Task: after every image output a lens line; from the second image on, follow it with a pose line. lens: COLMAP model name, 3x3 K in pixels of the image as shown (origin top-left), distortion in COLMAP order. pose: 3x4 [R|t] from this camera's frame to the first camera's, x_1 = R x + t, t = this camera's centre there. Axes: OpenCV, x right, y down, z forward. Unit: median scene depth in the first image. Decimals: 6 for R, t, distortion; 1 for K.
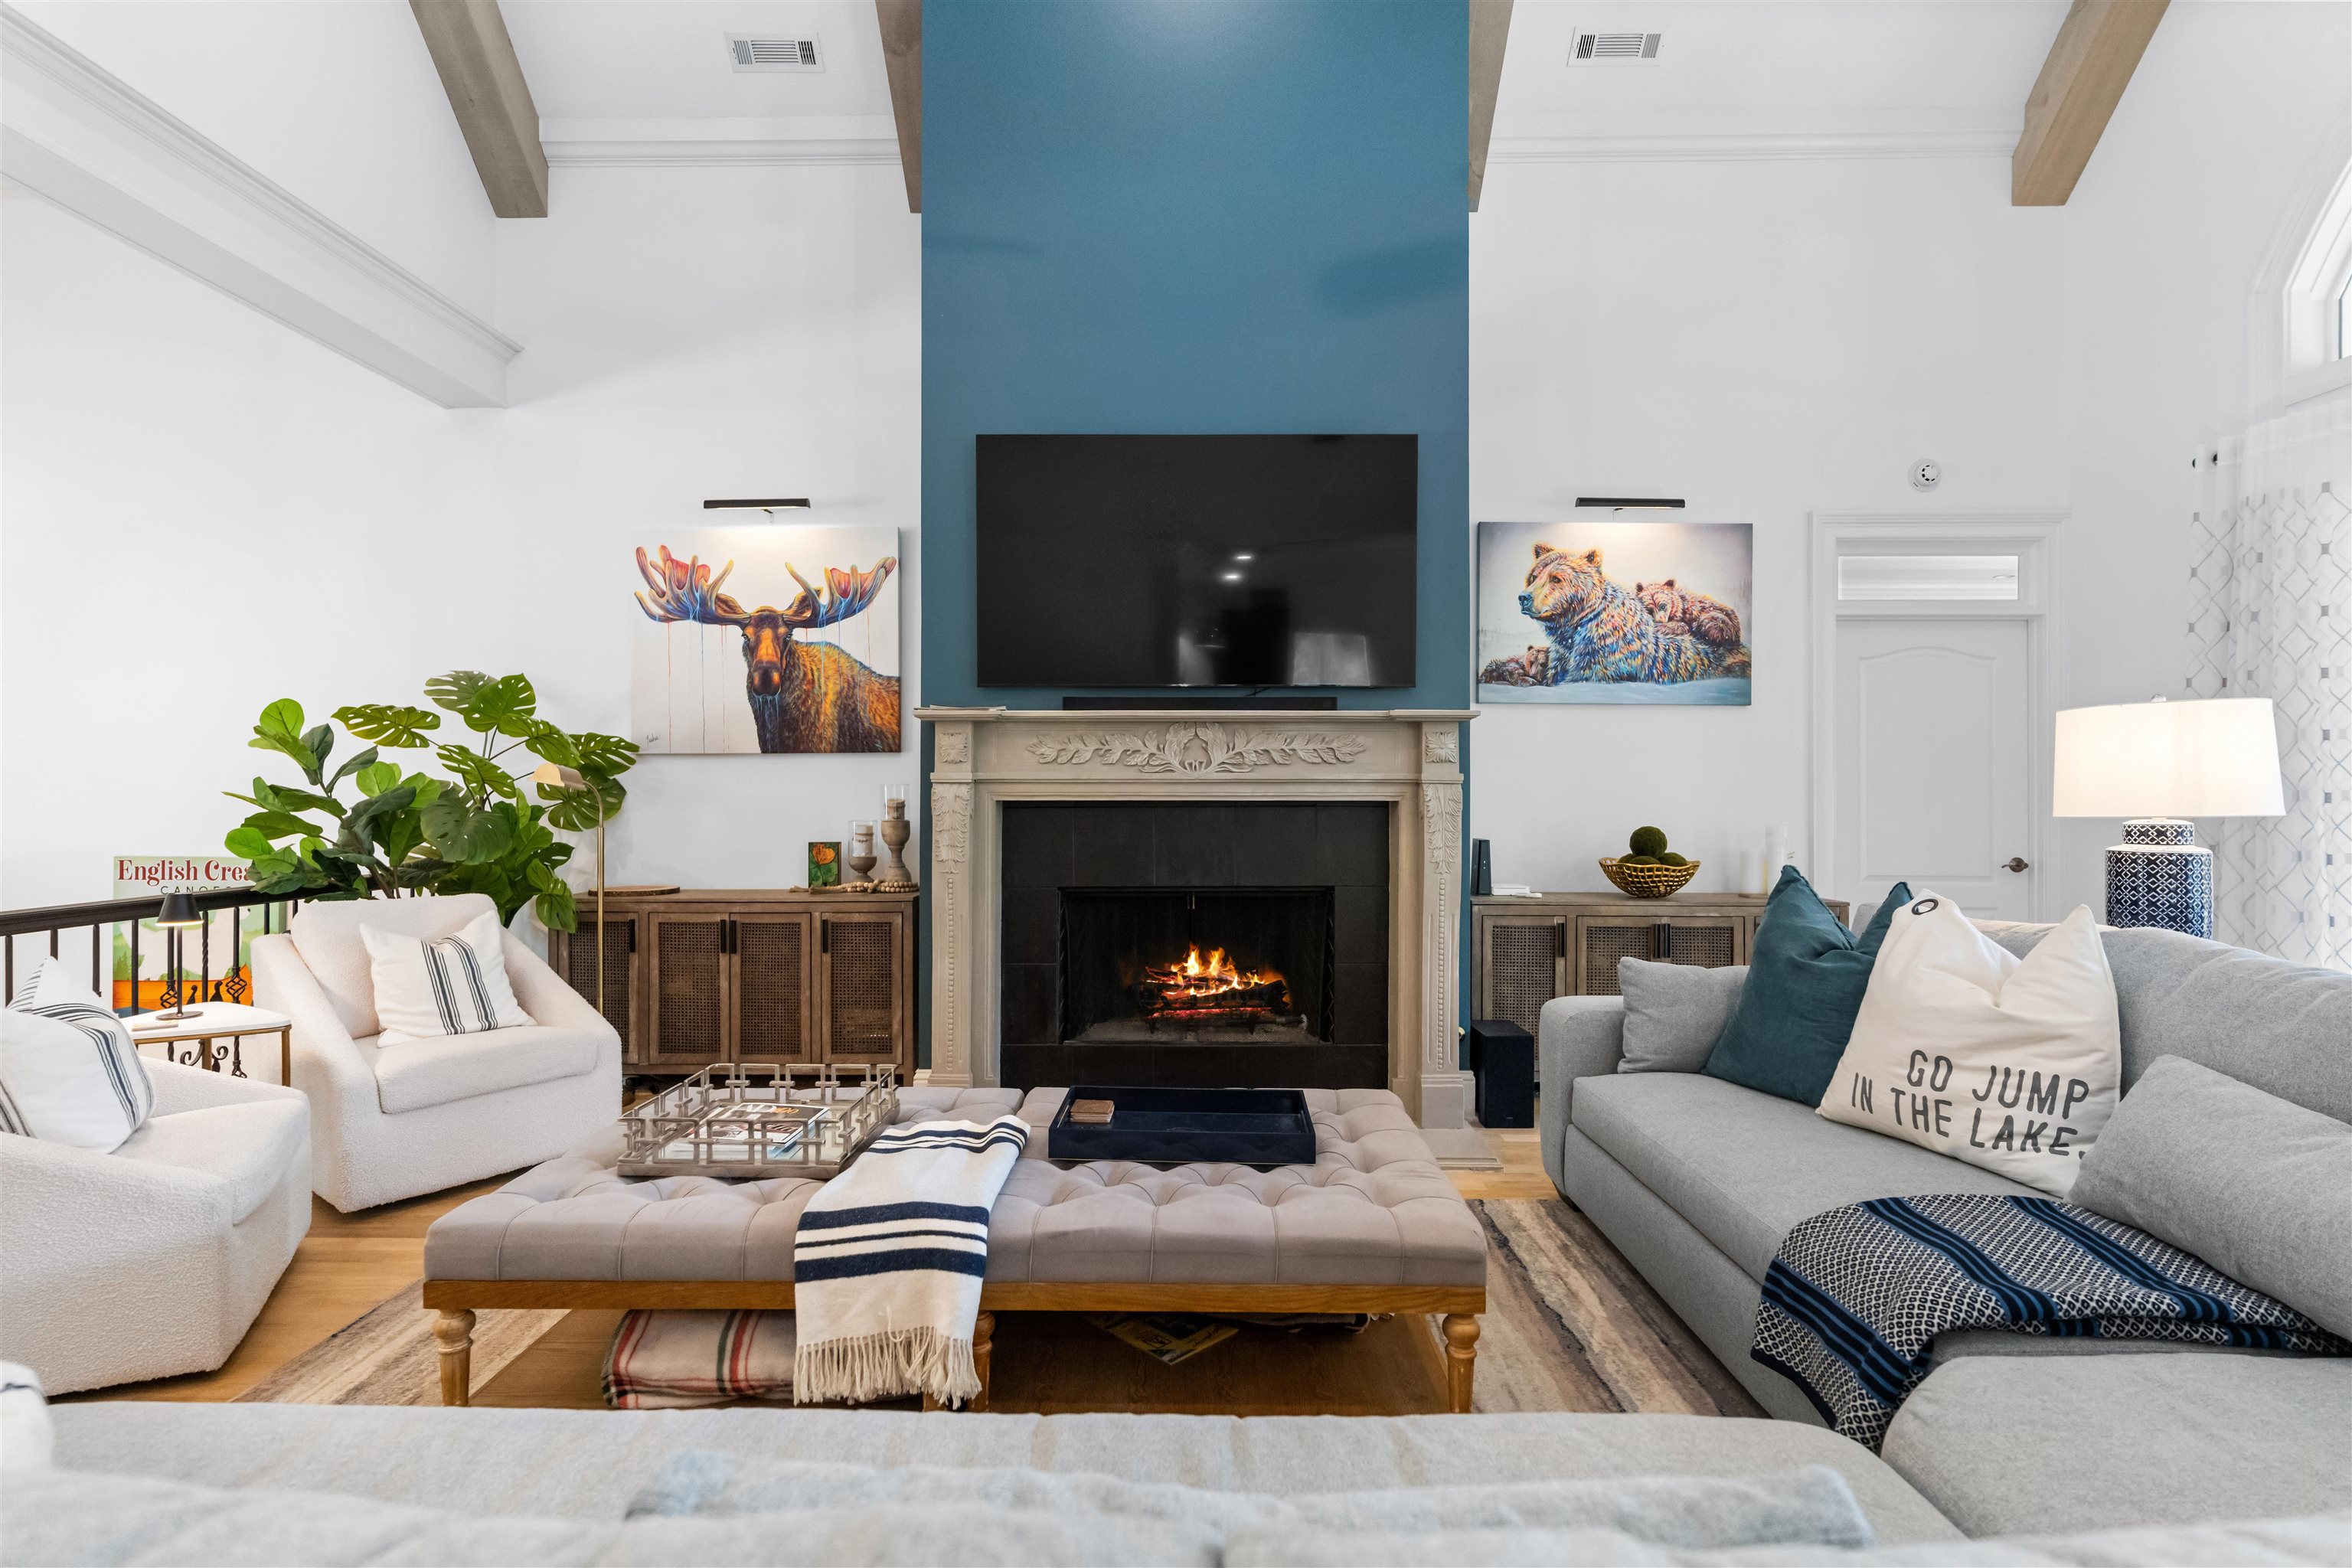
lens RADIAL K [[1110.9, 0, 1176.0], [0, 1110.9, 784.0], [0, 0, 1]] dist [-0.001705, 0.000396]
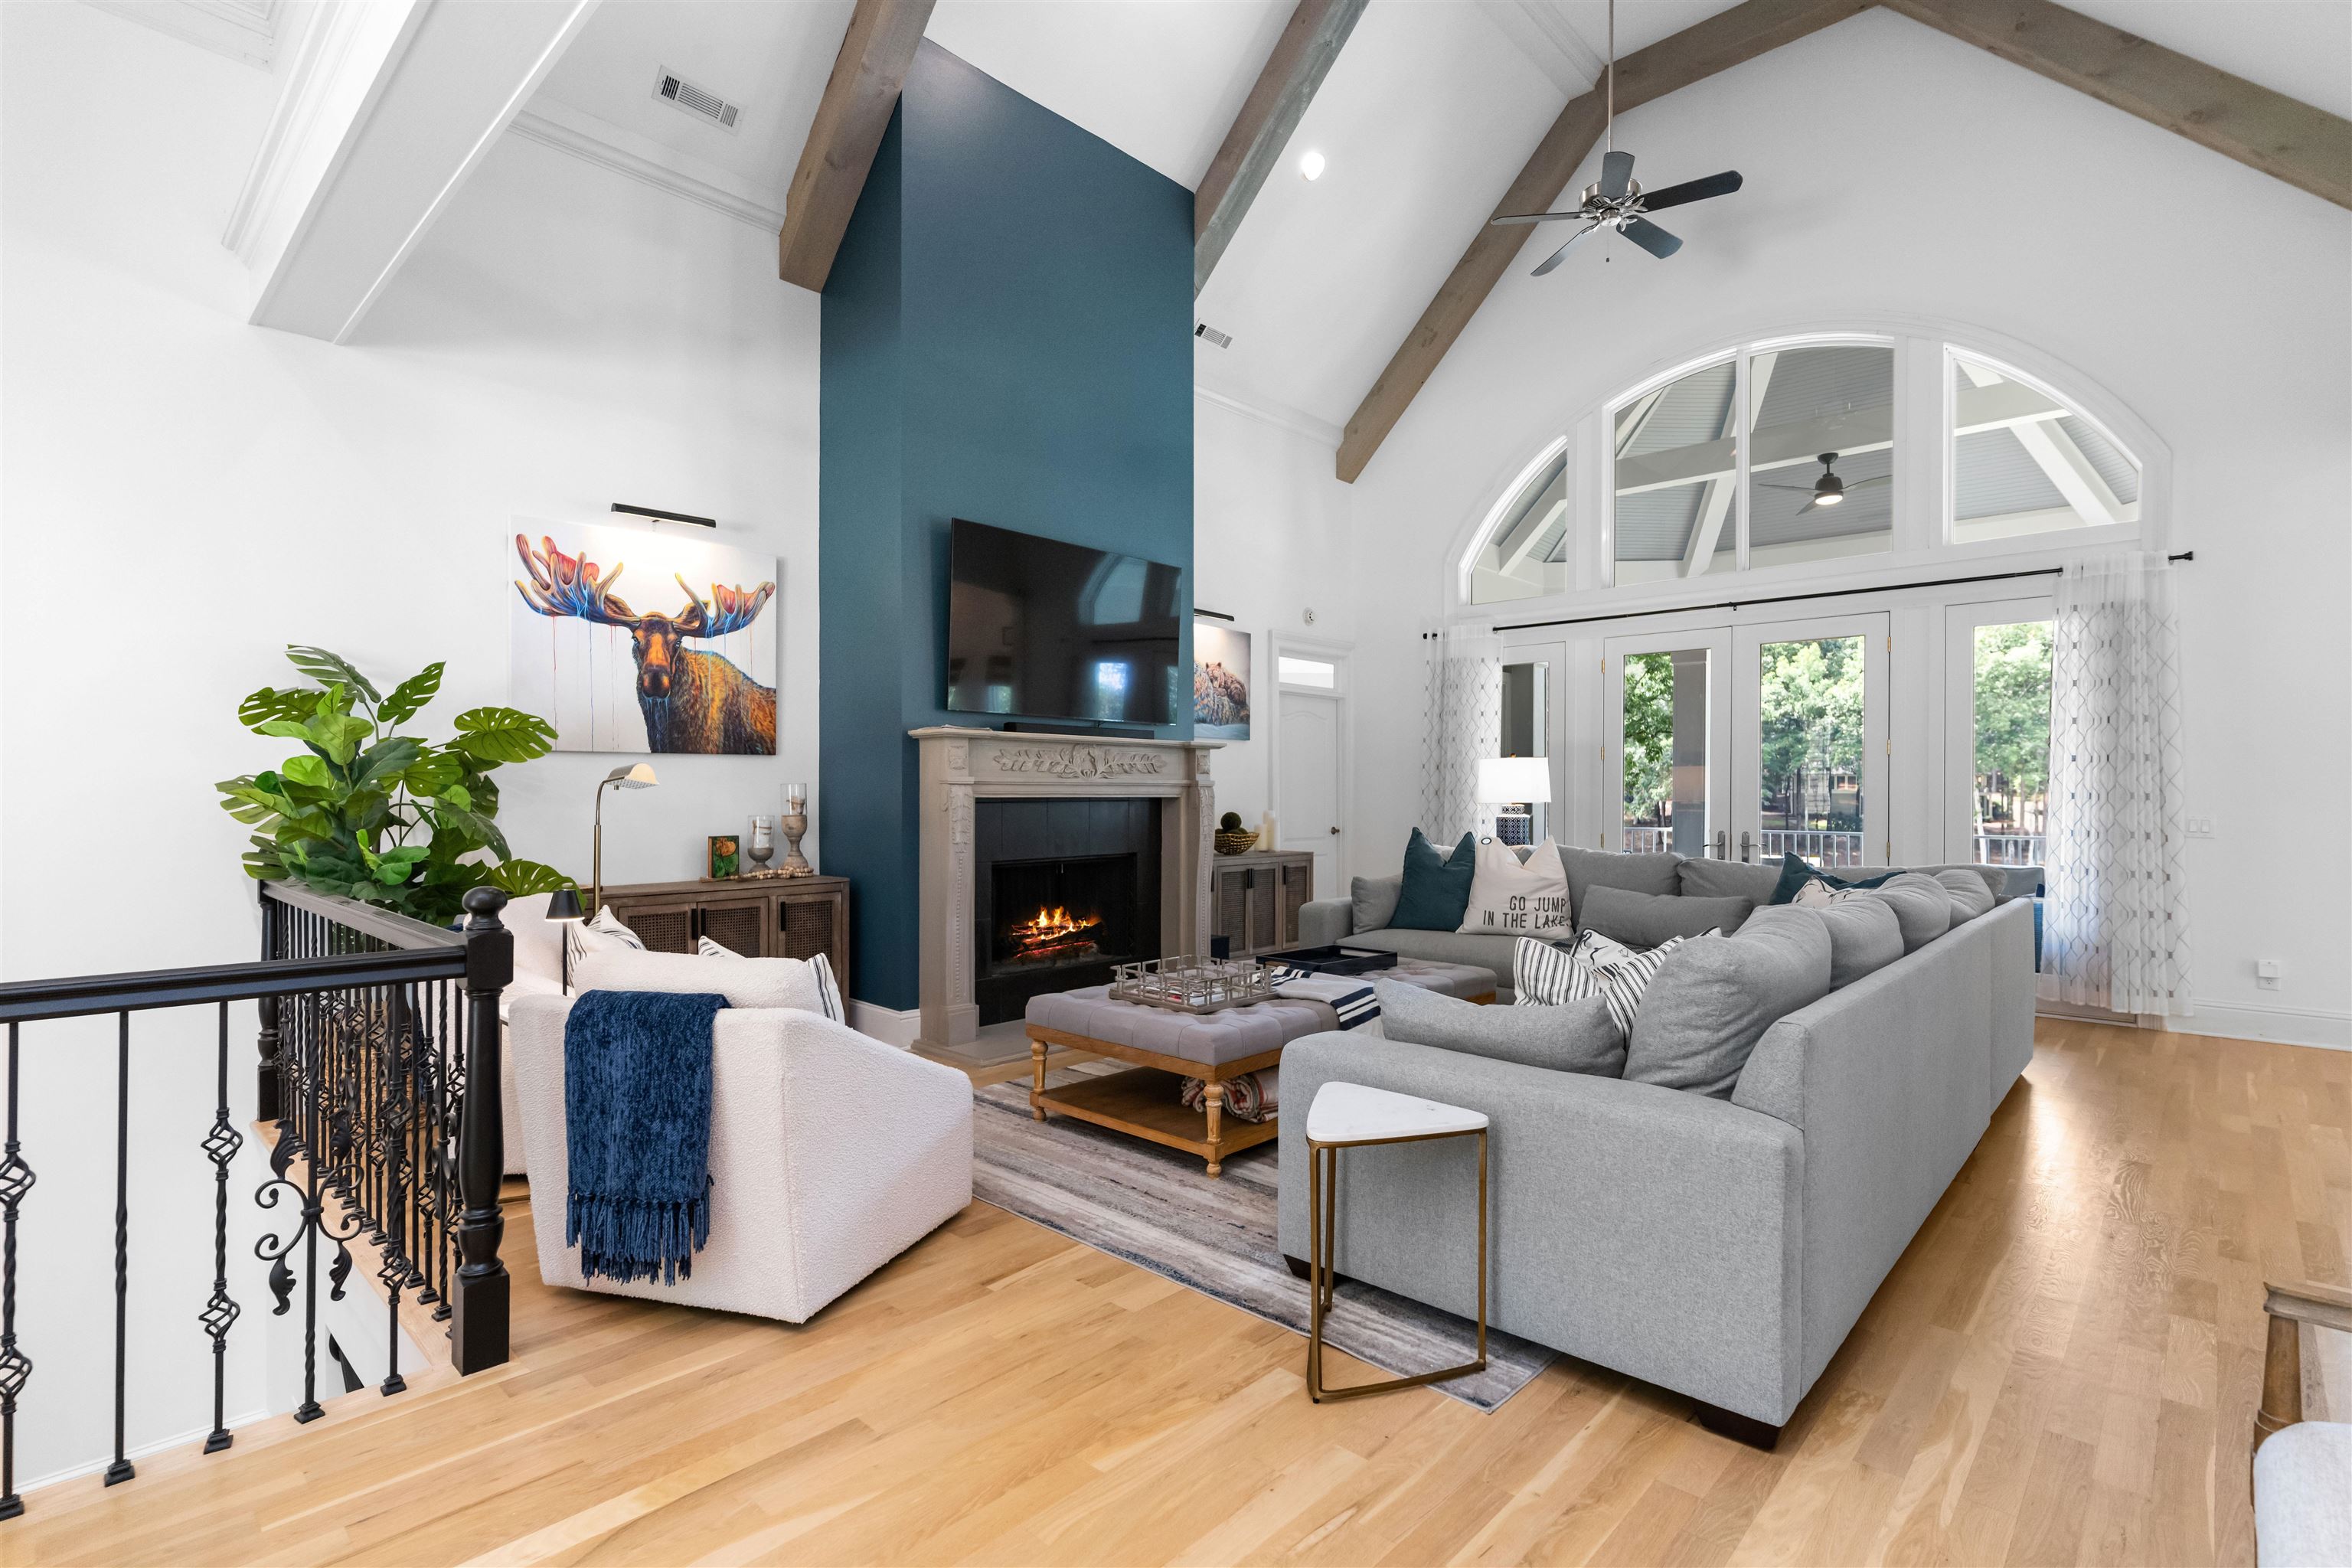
lens RADIAL K [[1110.9, 0, 1176.0], [0, 1110.9, 784.0], [0, 0, 1]] dist [-0.001705, 0.000396]
pose [[0.676847, 0.006459, 0.736095, -0.806662], [-0.010362, 0.999946, 0.000754, -0.004322], [-0.736051, -0.008138, 0.676878, -0.067699]]
